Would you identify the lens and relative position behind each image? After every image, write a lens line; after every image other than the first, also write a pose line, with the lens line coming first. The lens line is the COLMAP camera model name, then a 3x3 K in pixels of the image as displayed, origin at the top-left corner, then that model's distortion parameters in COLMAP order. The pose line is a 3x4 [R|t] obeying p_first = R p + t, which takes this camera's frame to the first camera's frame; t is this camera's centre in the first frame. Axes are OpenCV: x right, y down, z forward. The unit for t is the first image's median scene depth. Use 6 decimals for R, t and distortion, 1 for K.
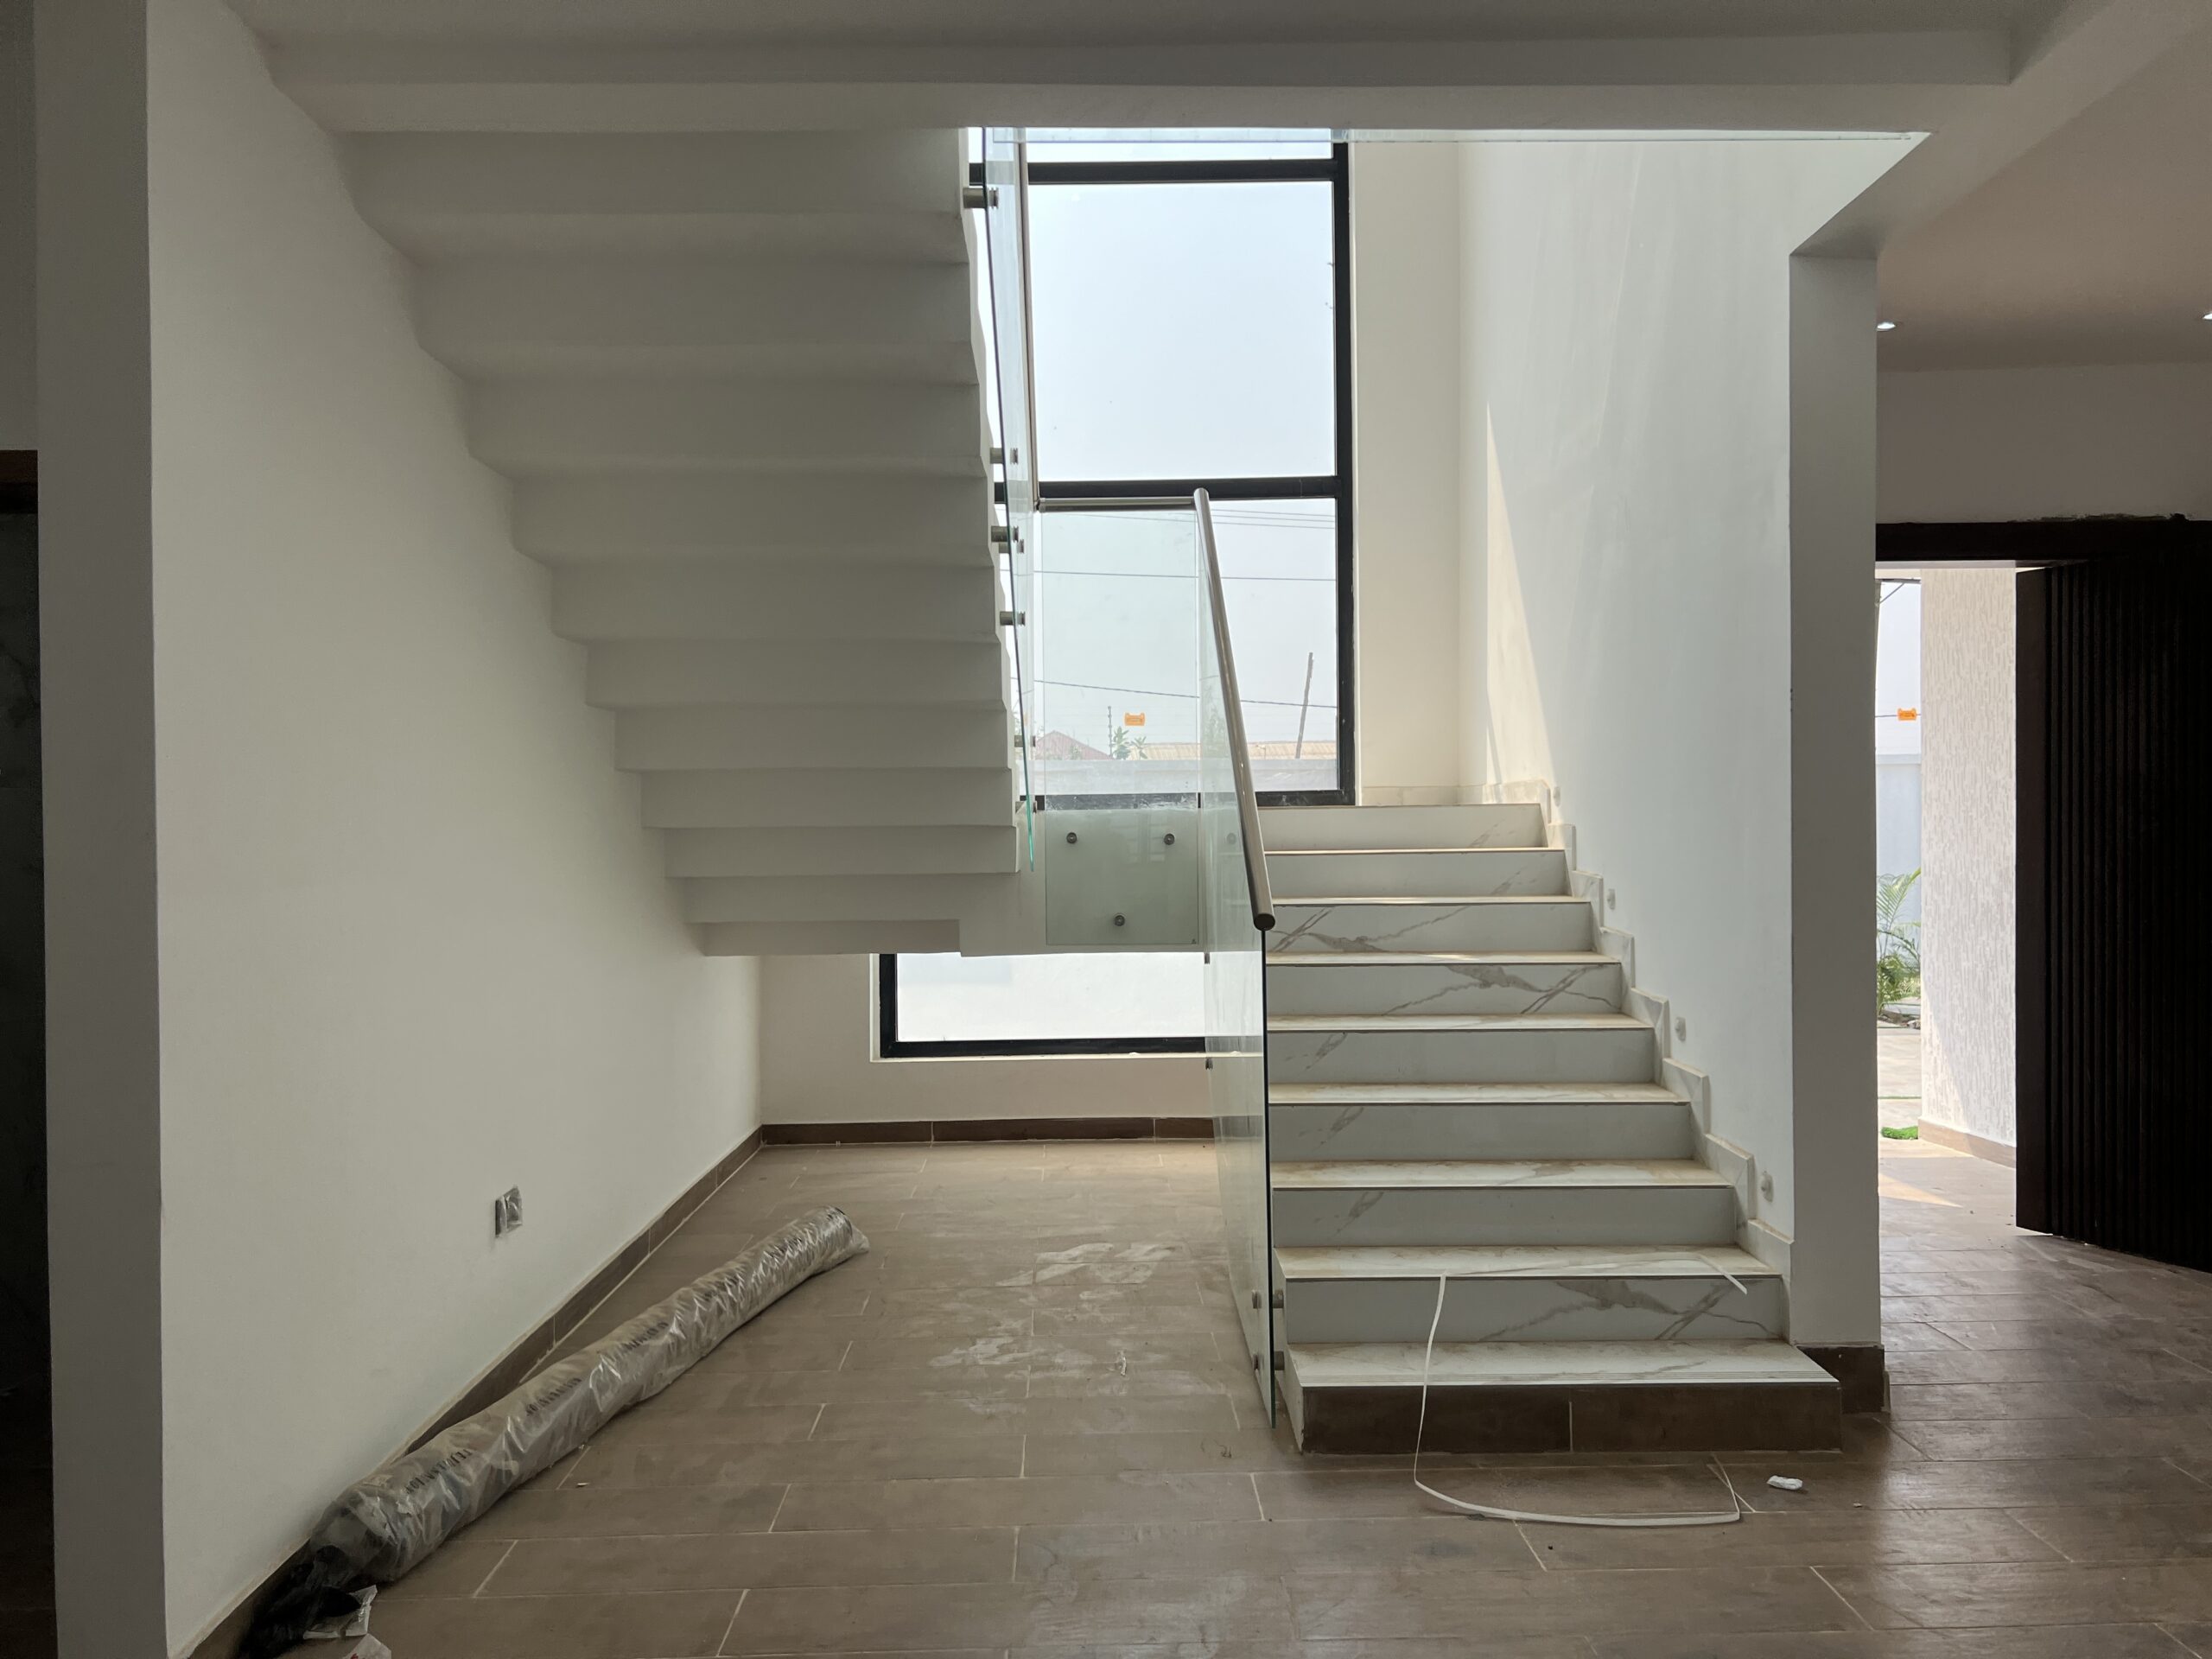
lens RADIAL K [[1681.9, 0, 1128.8], [0, 1681.9, 843.3], [0, 0, 1]] dist [0.084096, -0.076727]
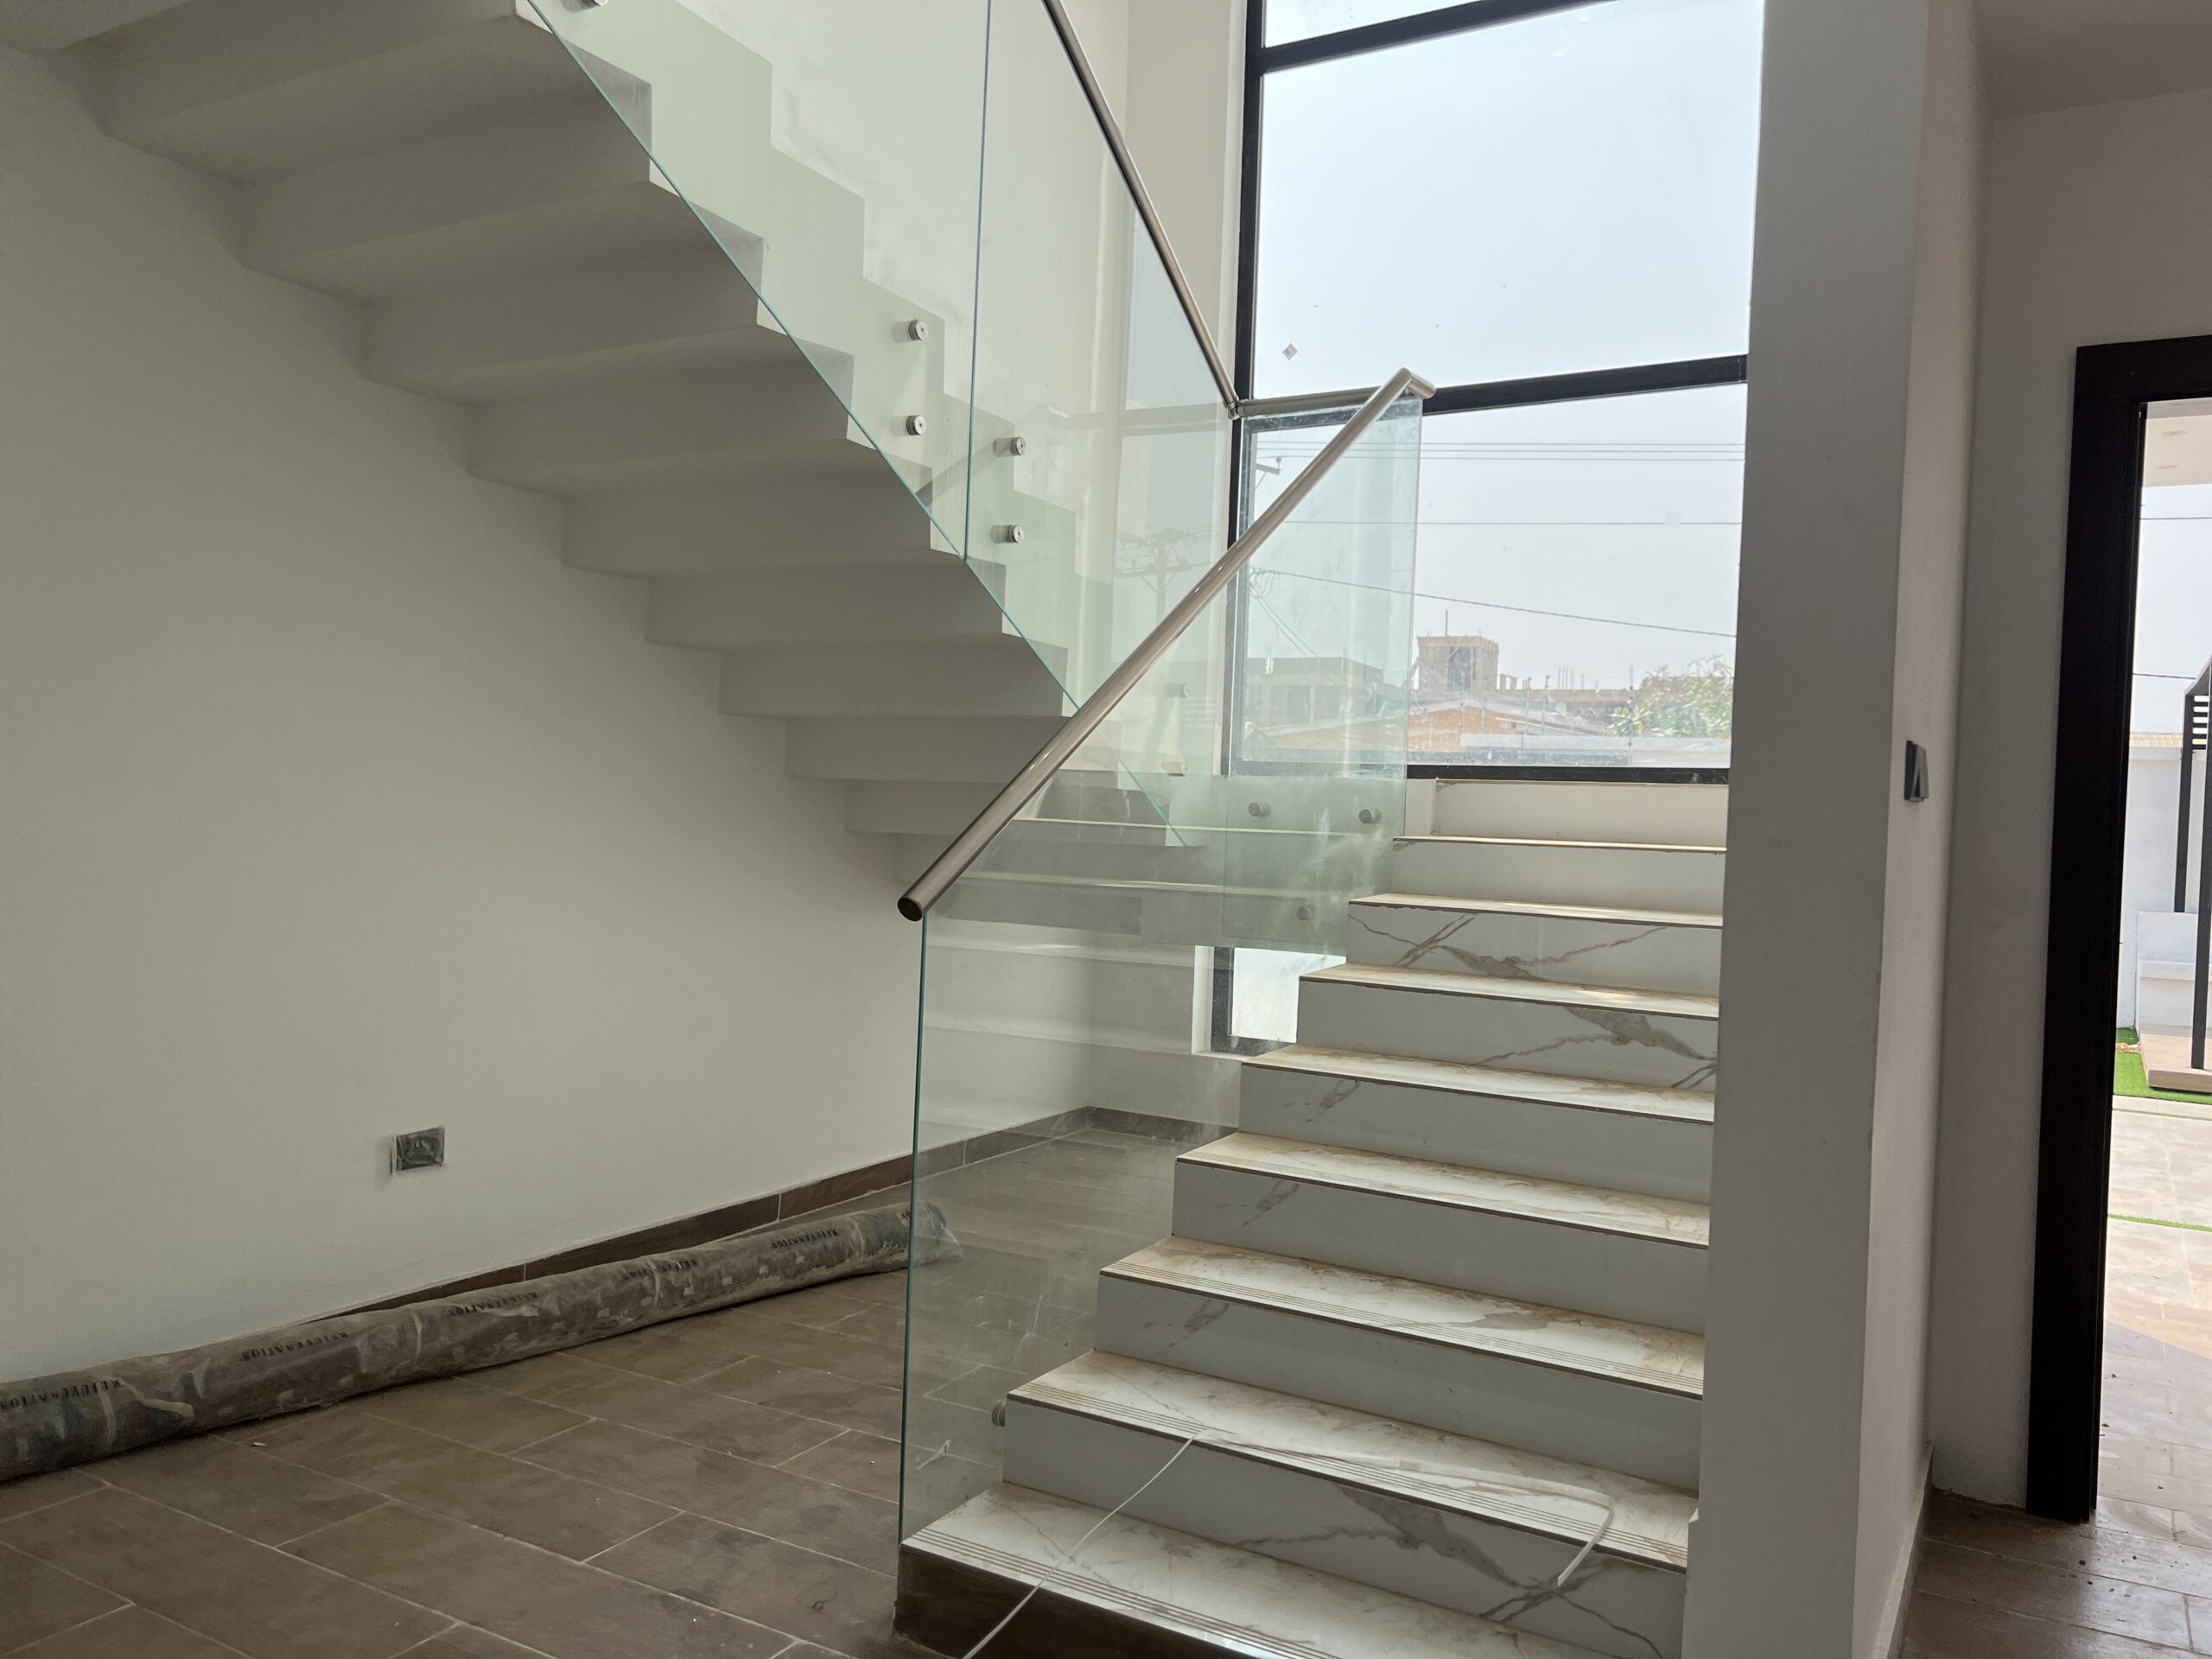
lens RADIAL K [[1681.9, 0, 1128.8], [0, 1681.9, 843.3], [0, 0, 1]] dist [0.084096, -0.076727]
pose [[0.850552, 0.051875, -0.523326, 0.476844], [-0.046351, 0.998645, 0.023657, -0.004757], [0.523844, 0.004135, 0.851804, 0.359171]]
